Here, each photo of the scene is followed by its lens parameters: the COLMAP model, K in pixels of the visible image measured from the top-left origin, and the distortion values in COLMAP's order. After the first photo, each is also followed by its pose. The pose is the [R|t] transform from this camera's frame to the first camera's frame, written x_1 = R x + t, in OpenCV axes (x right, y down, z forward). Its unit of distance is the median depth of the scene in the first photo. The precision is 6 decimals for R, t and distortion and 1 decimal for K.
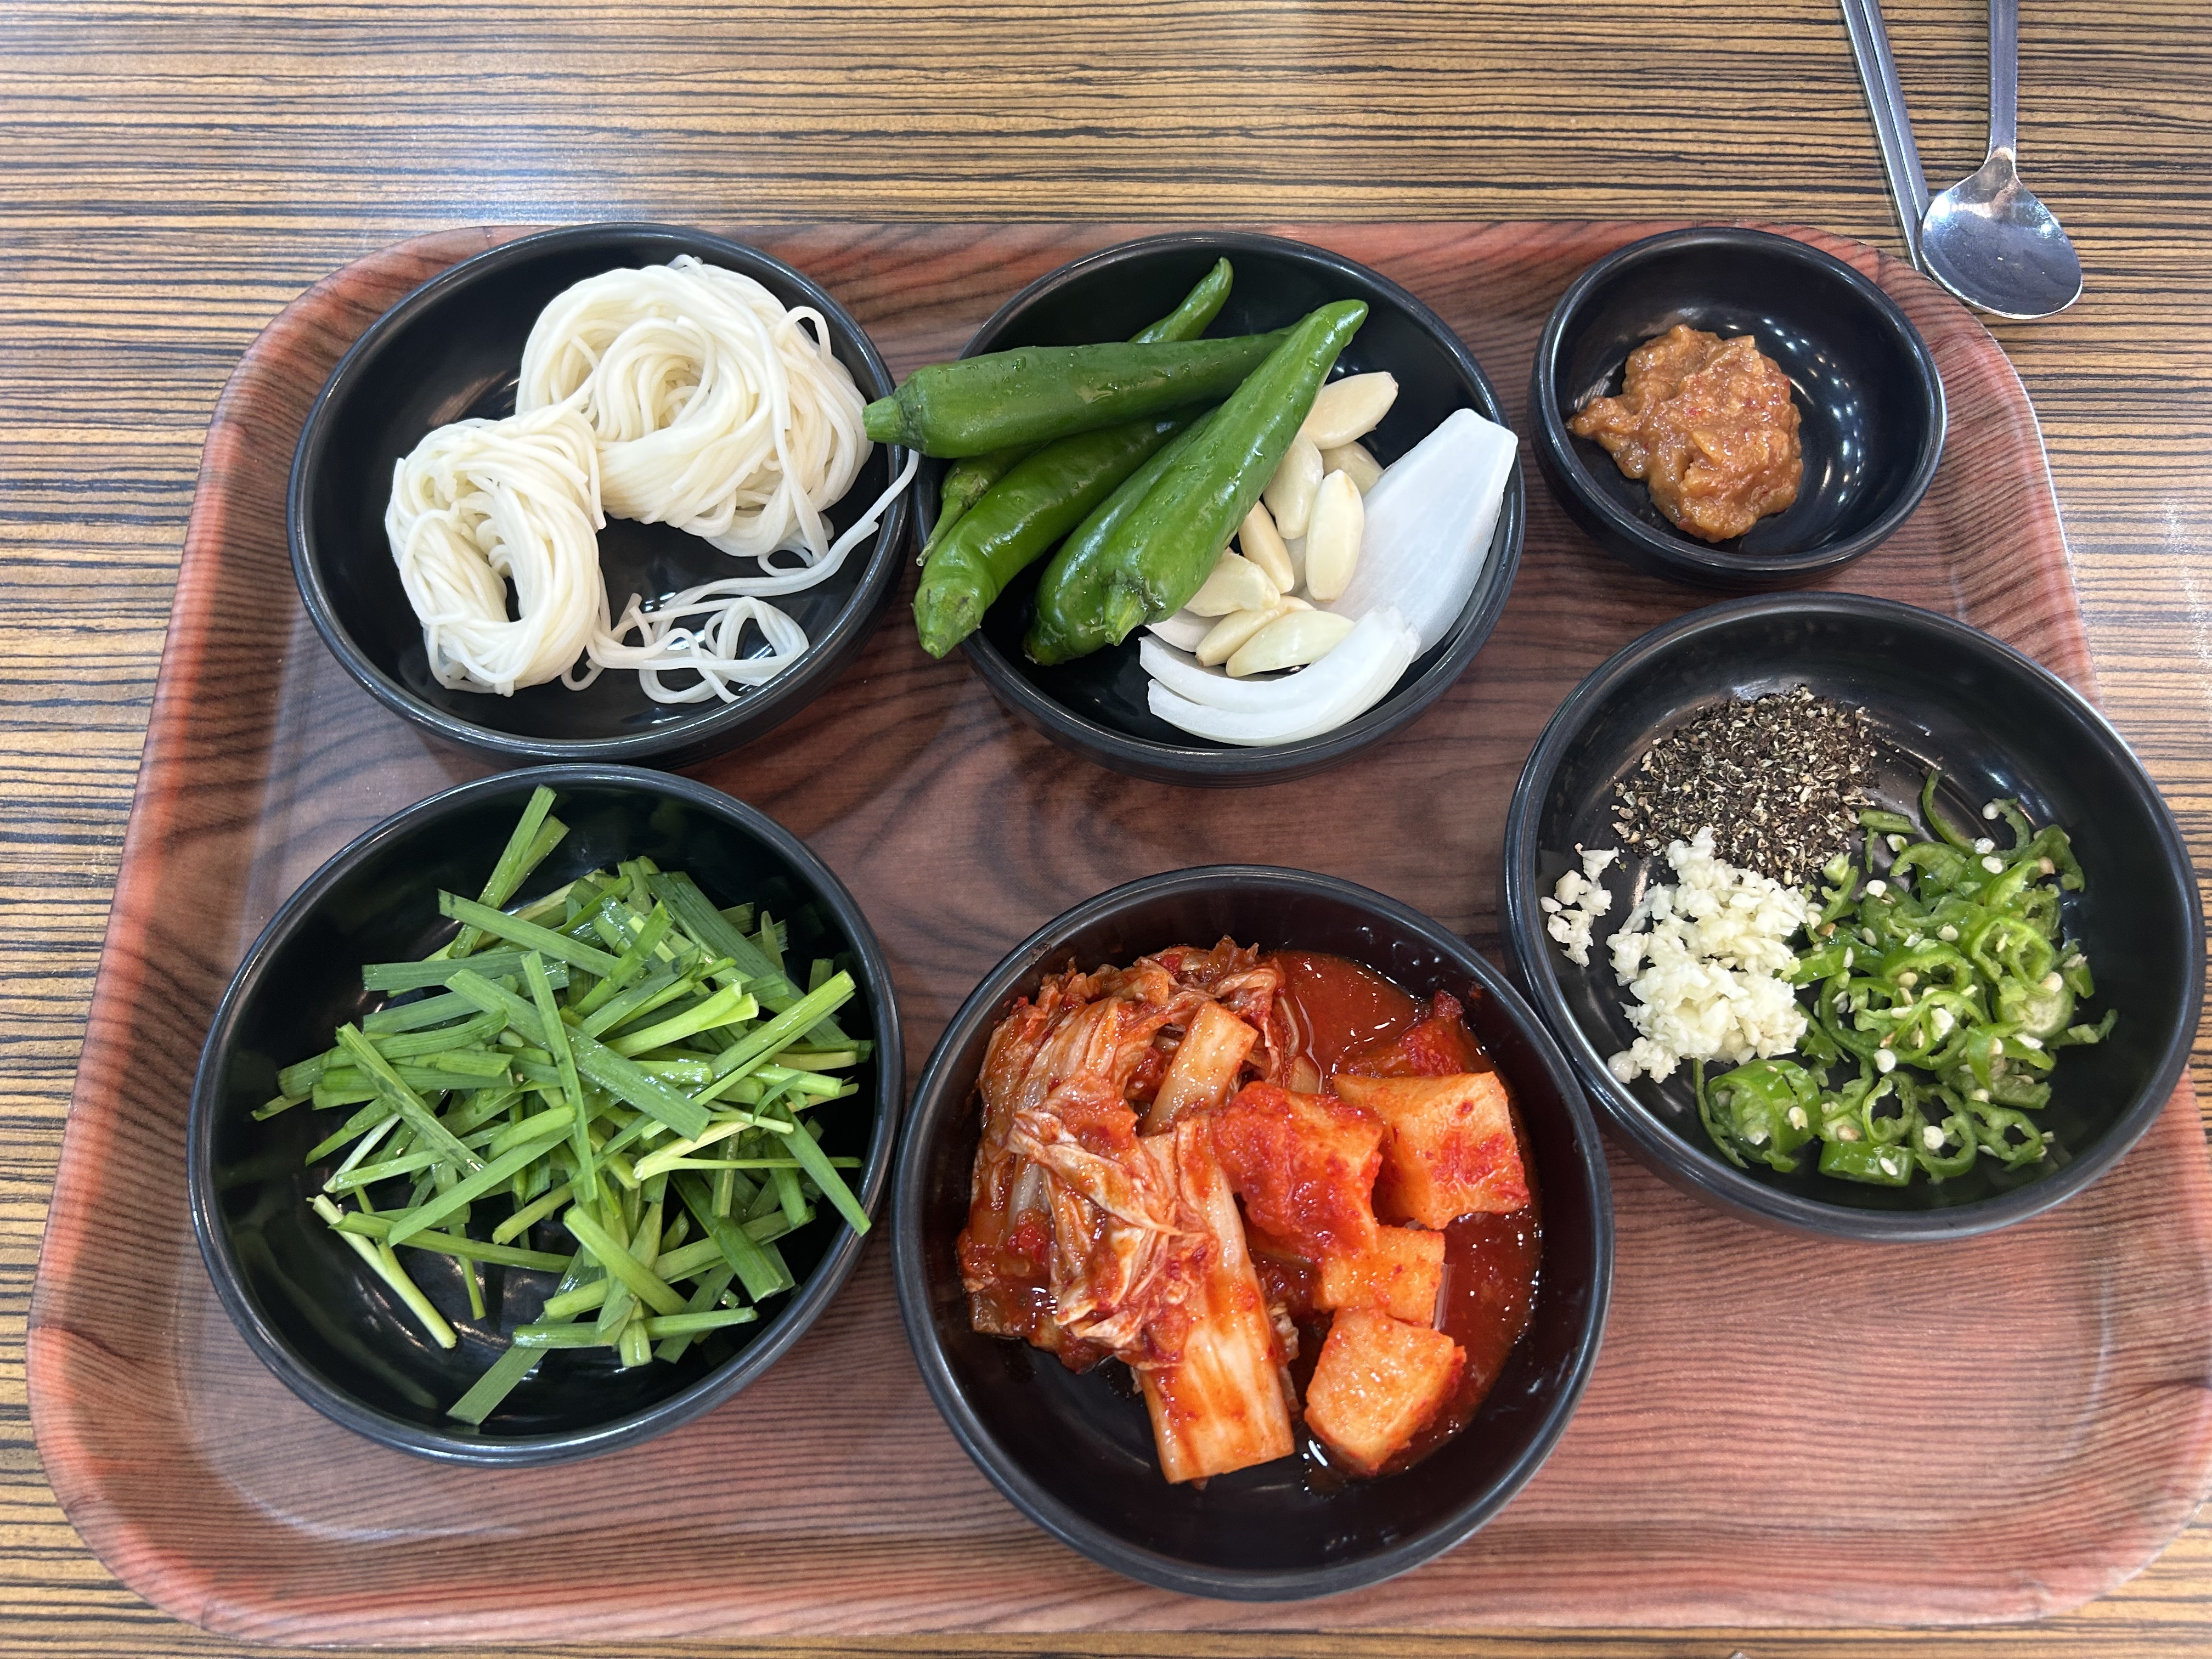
lens RADIAL K [[1625.6, 0, 1106.0], [0, 1625.6, 829.5], [0, 0, 1]] dist [0.011234, 0.007995]
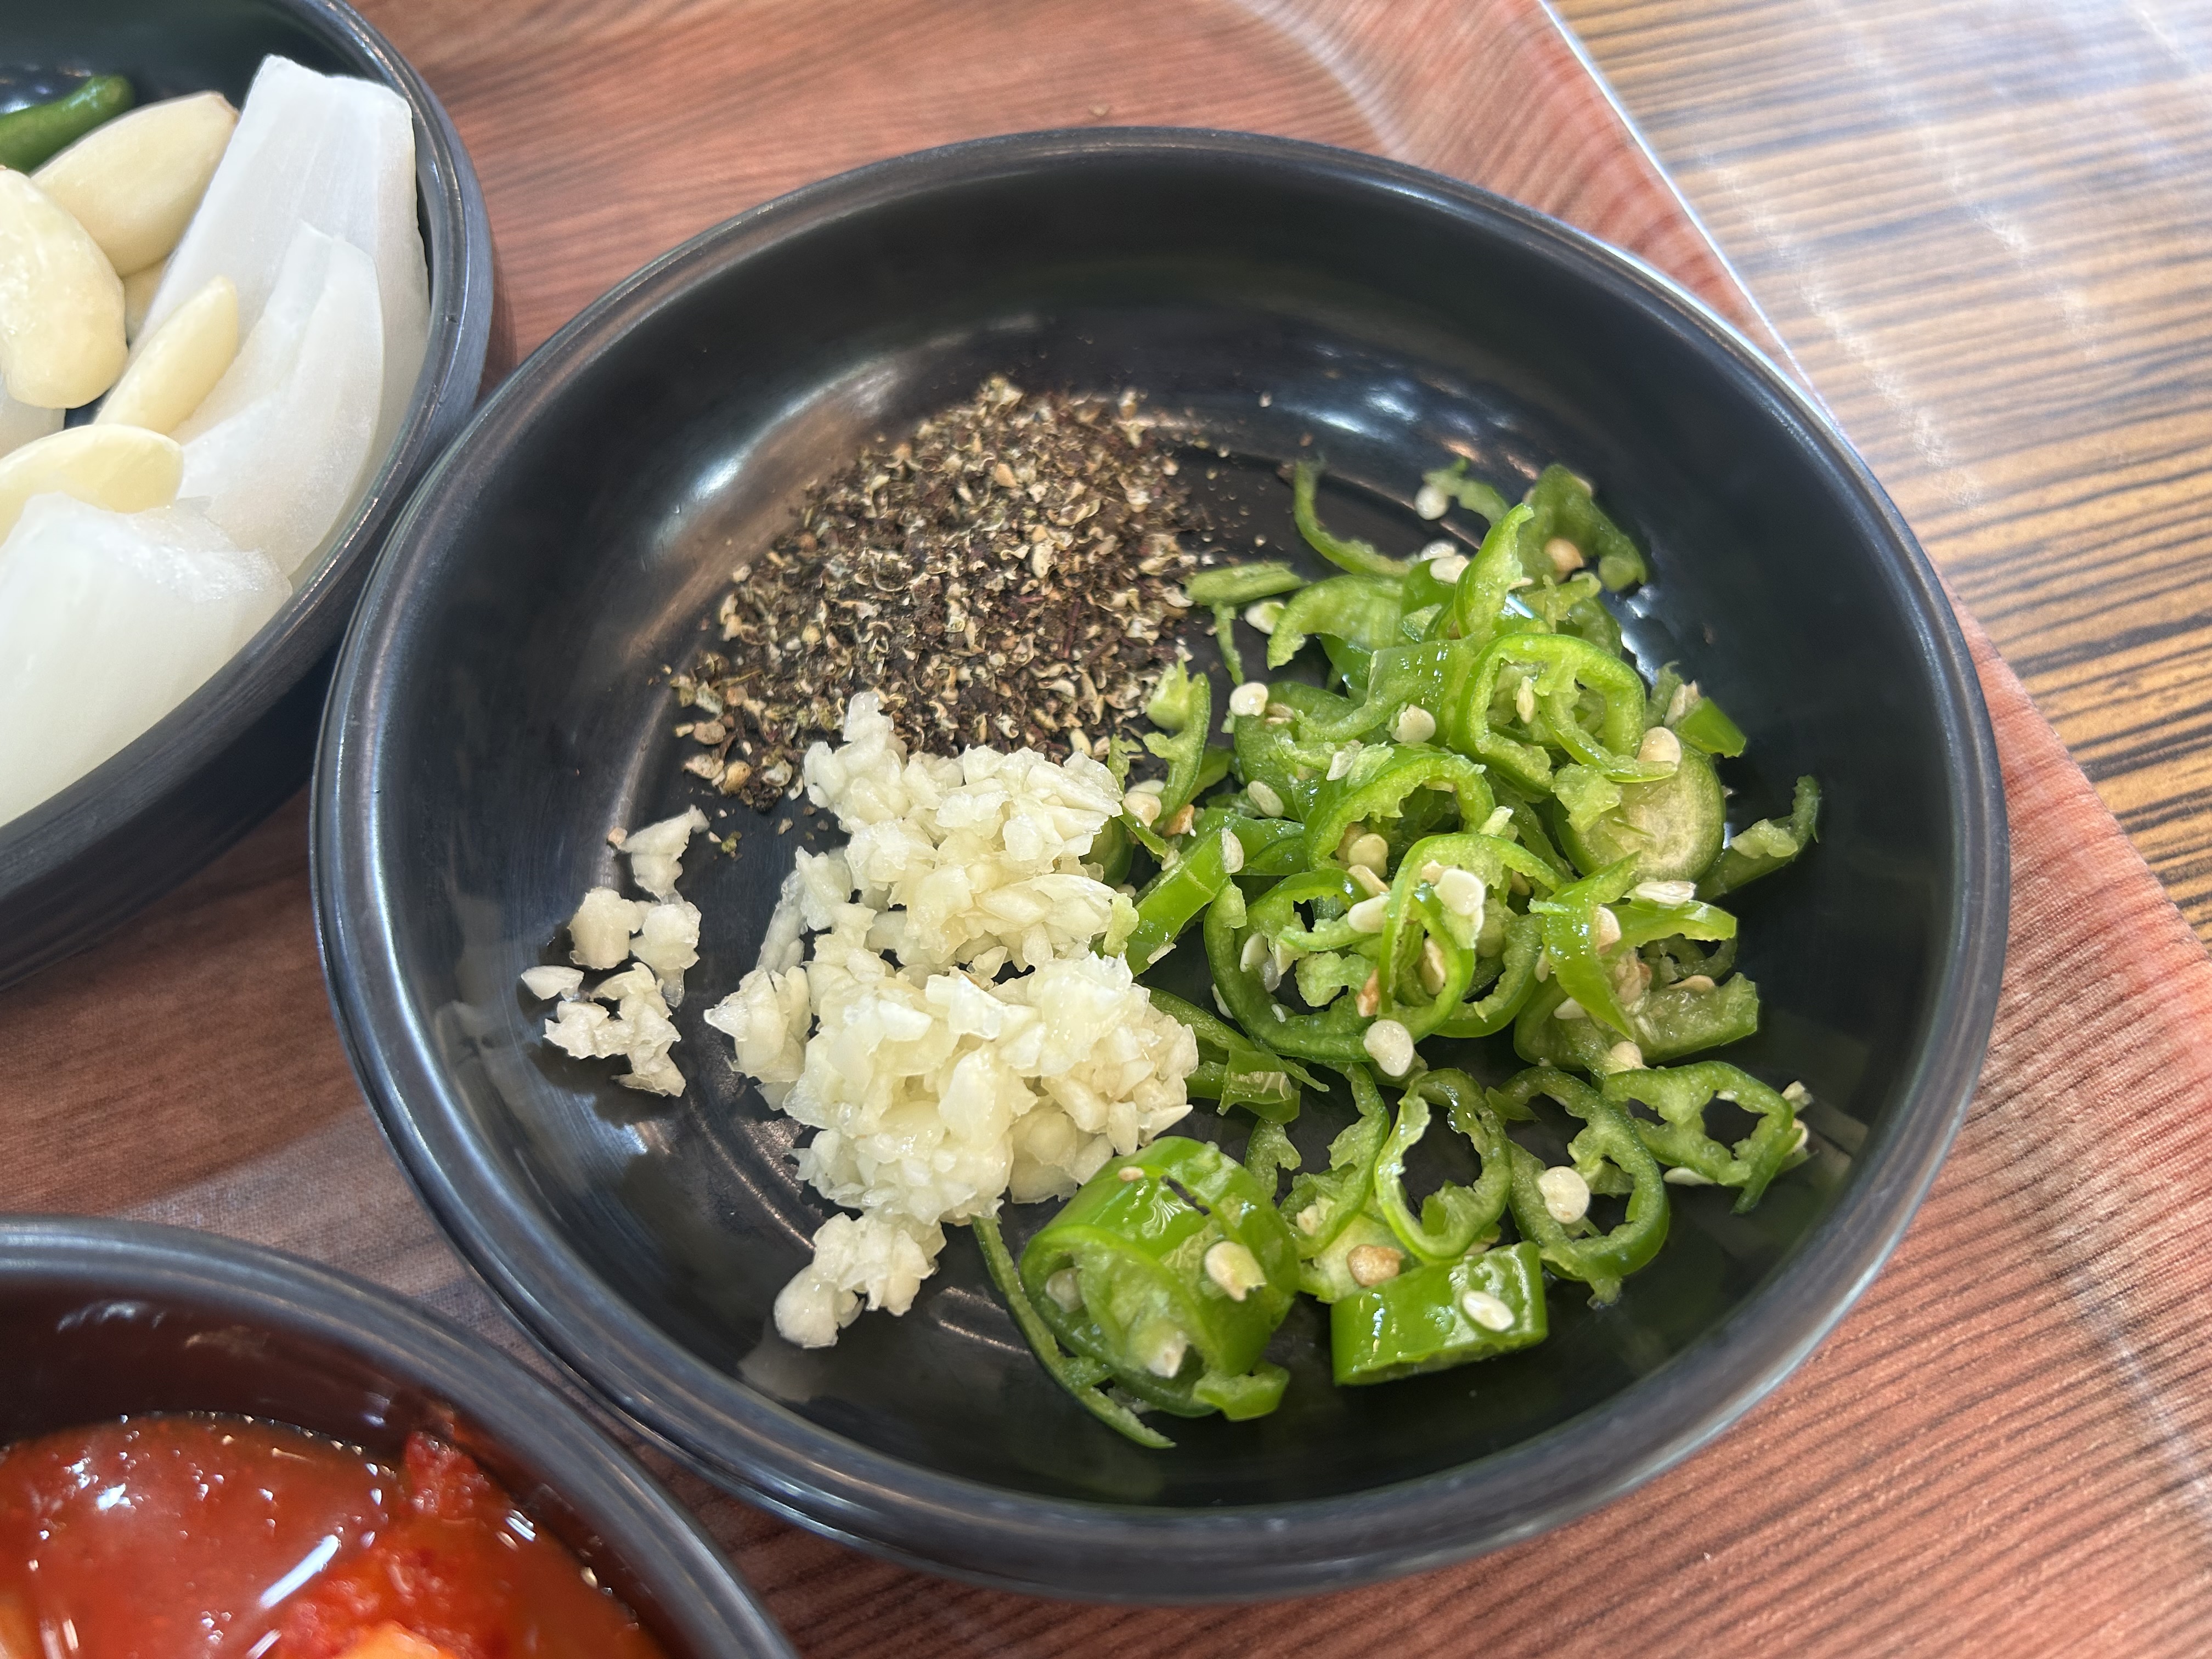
lens RADIAL K [[1625.6, 0, 1106.0], [0, 1625.6, 829.5], [0, 0, 1]] dist [0.011234, 0.007995]
pose [[0.923934, -0.310956, 0.222829, 0.333720], [0.343360, 0.930897, -0.124642, 0.113436], [-0.168673, 0.191671, 0.966857, 0.598307]]
